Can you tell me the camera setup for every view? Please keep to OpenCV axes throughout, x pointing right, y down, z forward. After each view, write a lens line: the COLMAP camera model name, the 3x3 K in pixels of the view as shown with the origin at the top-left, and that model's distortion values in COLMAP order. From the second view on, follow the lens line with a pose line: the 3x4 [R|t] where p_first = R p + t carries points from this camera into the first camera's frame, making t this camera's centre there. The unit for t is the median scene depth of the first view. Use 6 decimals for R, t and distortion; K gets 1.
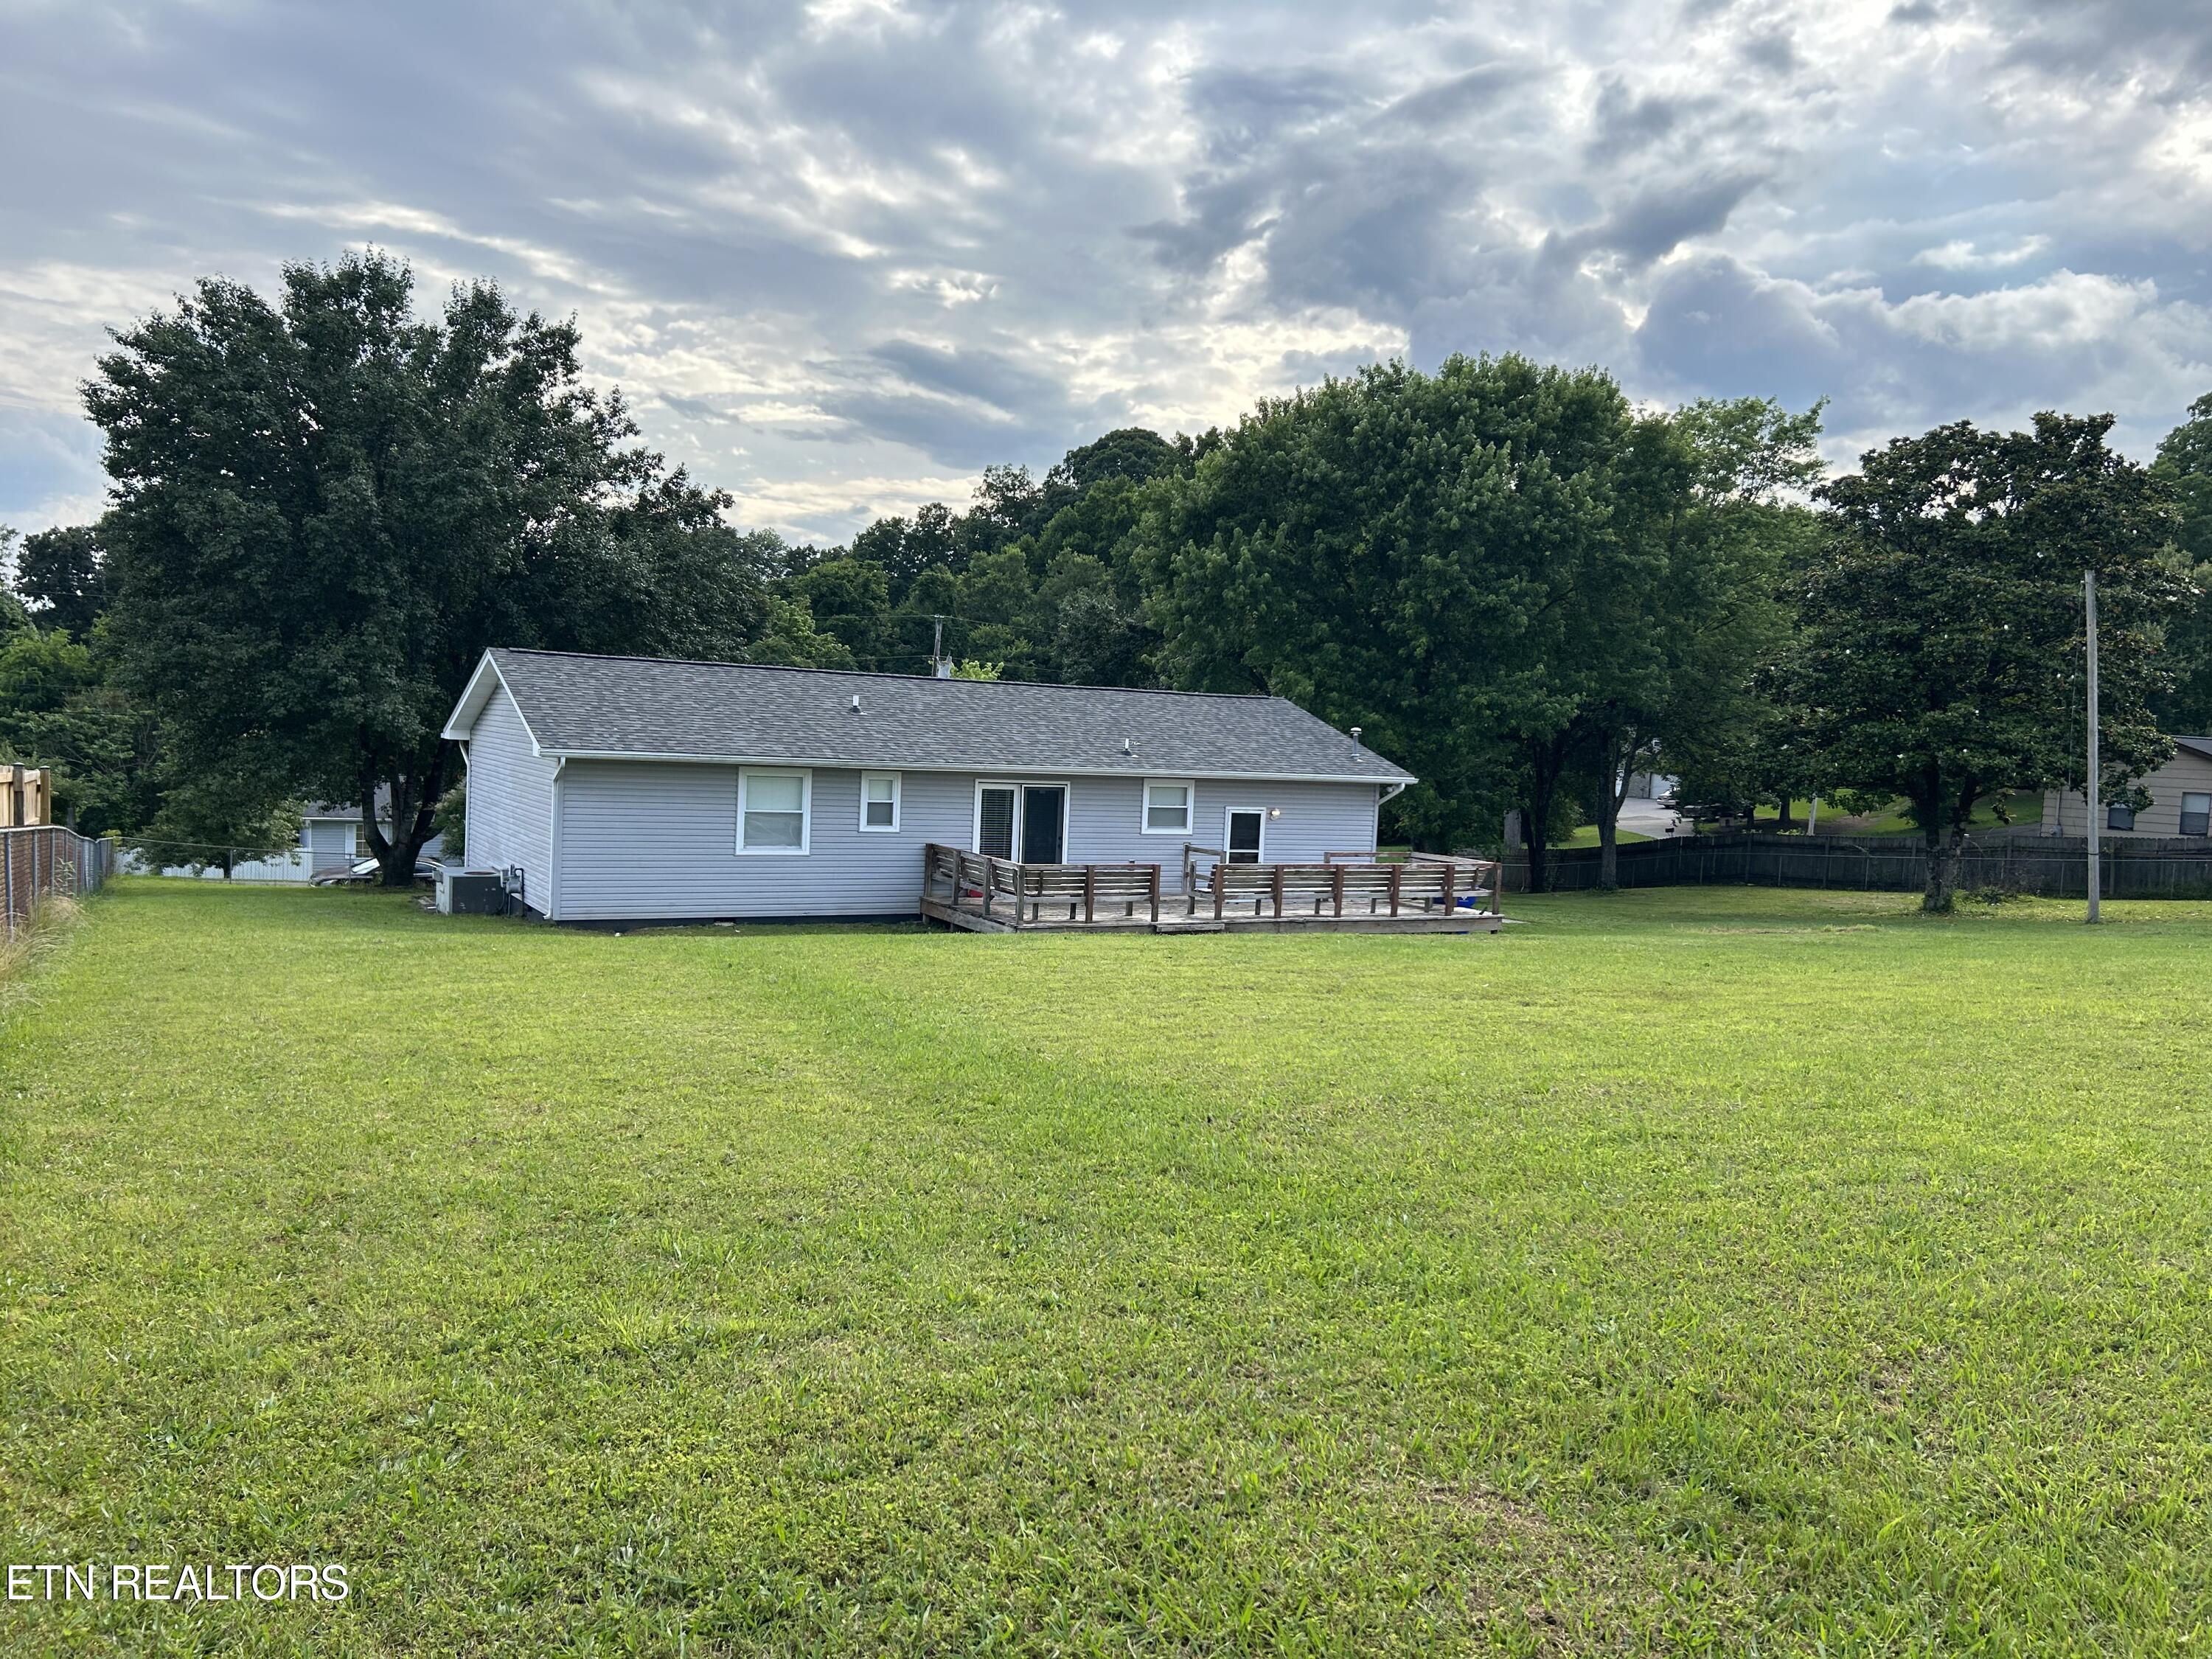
lens RADIAL K [[1634.9, 0, 1106.0], [0, 1634.9, 829.5], [0, 0, 1]] dist [0.074008, -0.094151]
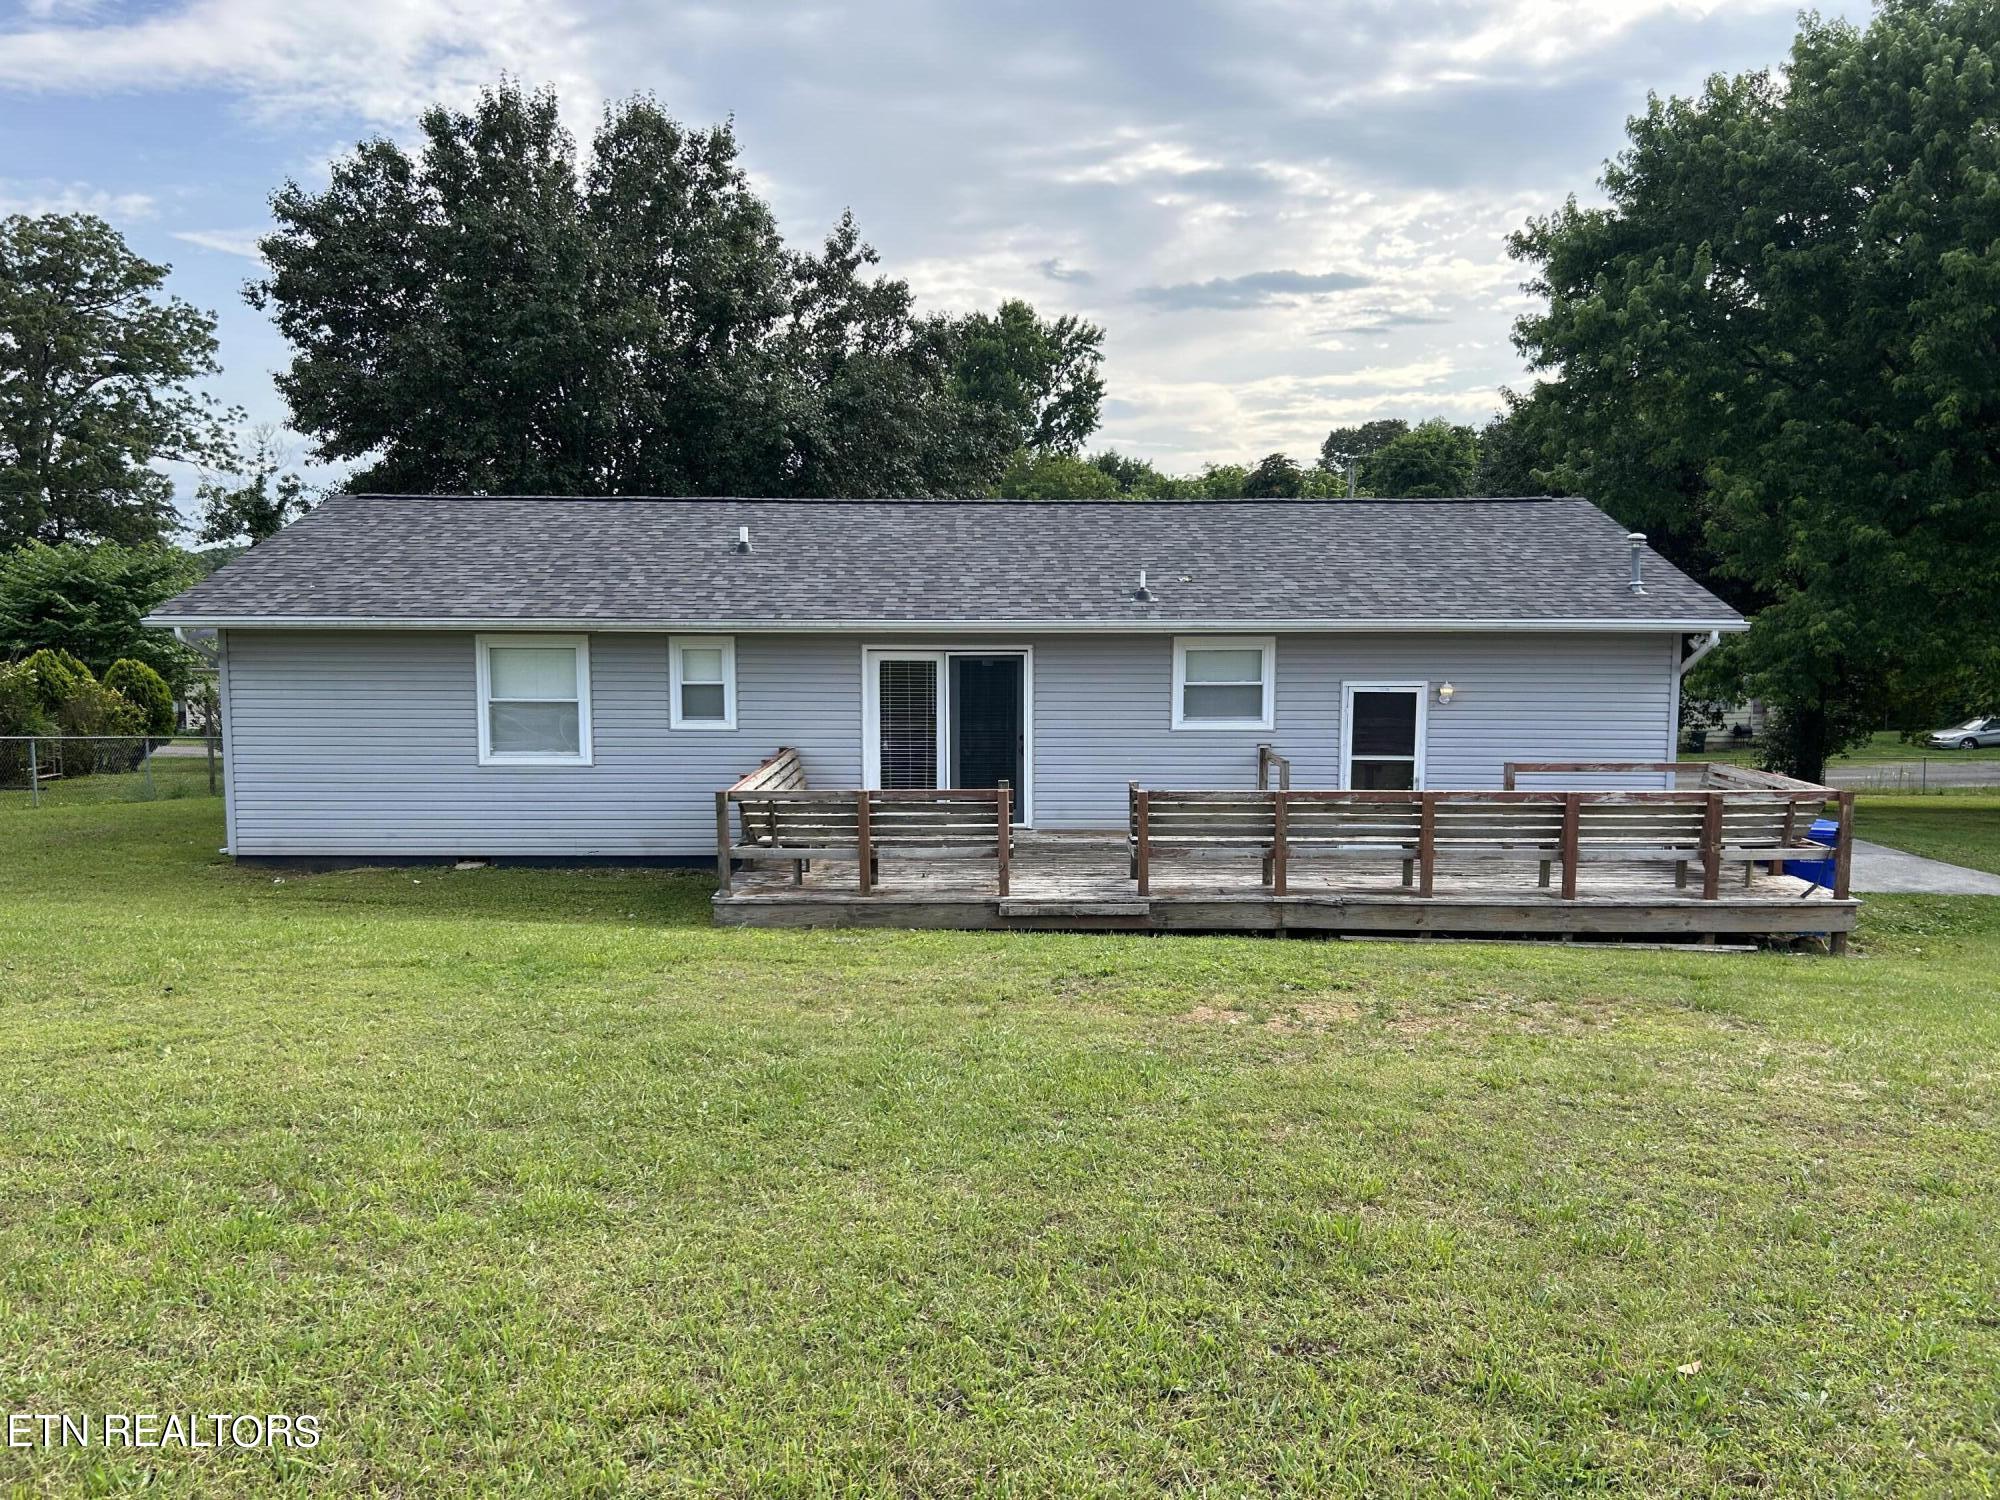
lens RADIAL K [[1478.2, 0, 1000.0], [0, 1478.2, 750.0], [0, 0, 1]] dist [0.074008, -0.094151]
pose [[0.868839, 0.006465, -0.495053, 0.242197], [0.007429, 0.999632, 0.026093, -0.004532], [0.495040, -0.026349, 0.868471, 0.513611]]
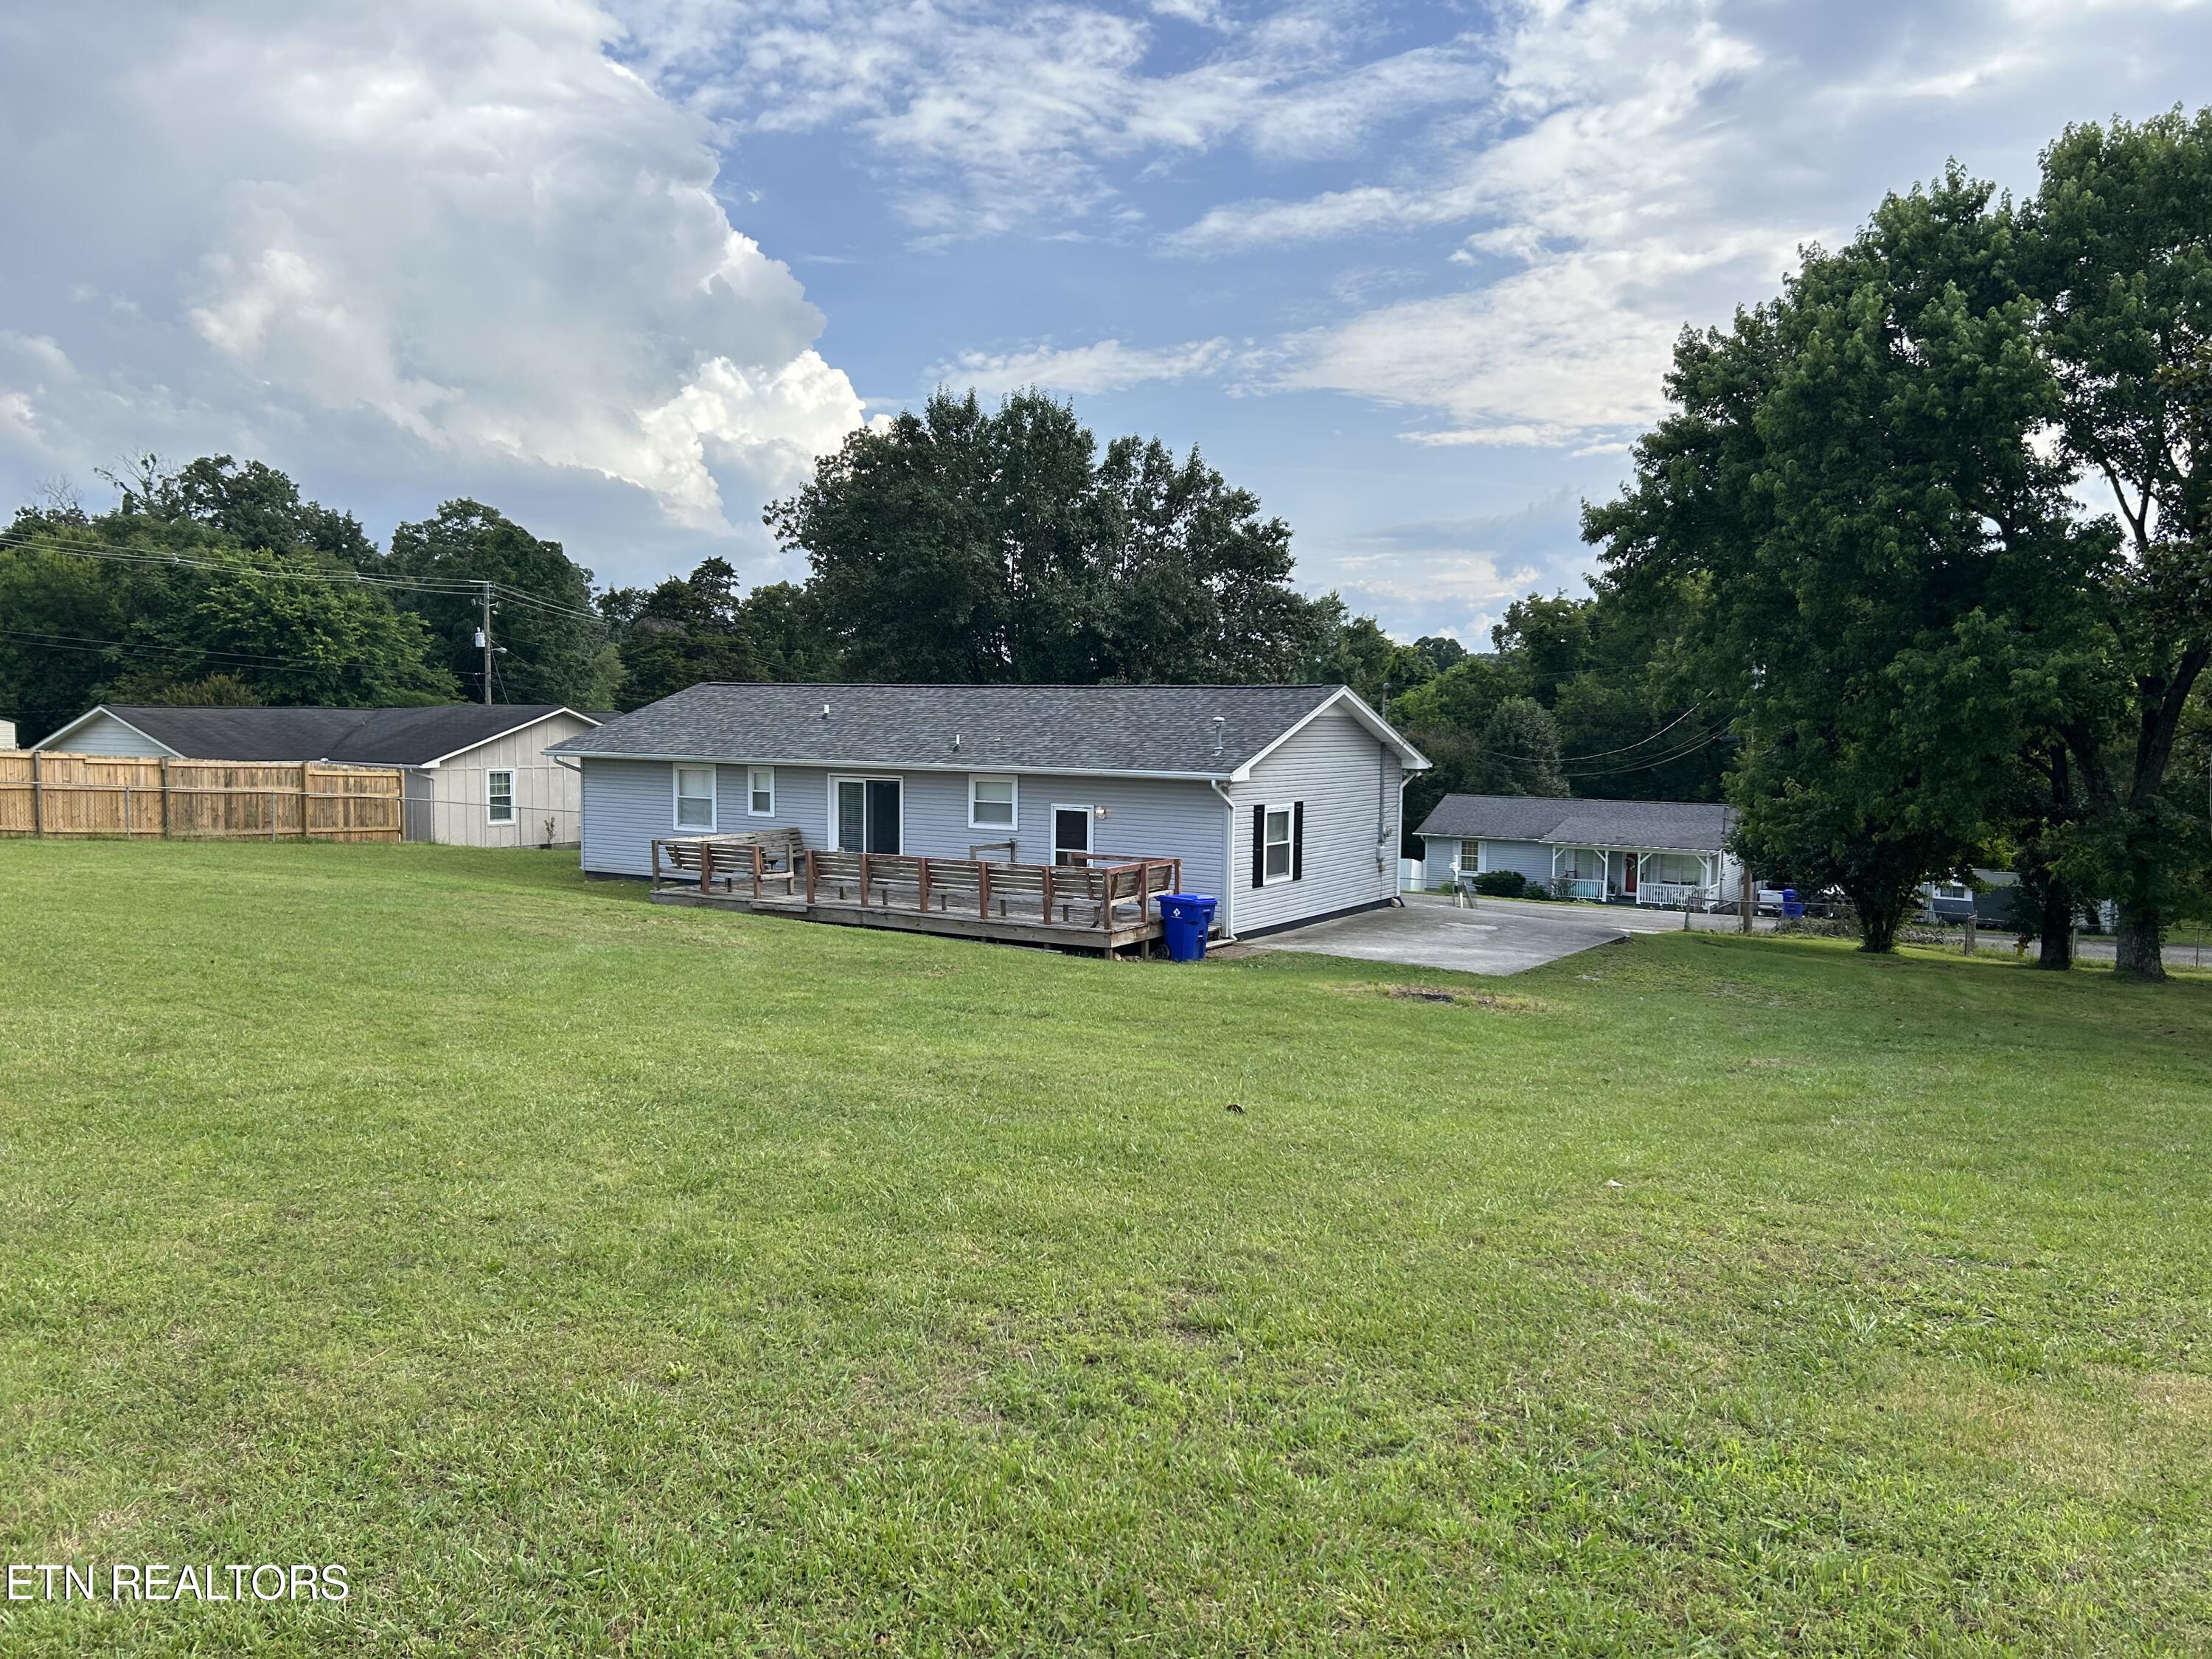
lens RADIAL K [[1634.9, 0, 1106.0], [0, 1634.9, 829.5], [0, 0, 1]] dist [0.074008, -0.094151]
pose [[0.482279, 0.019151, -0.875808, 0.985489], [-0.045846, 0.998943, -0.003403, 0.003269], [0.874817, 0.041793, 0.482647, 0.601610]]
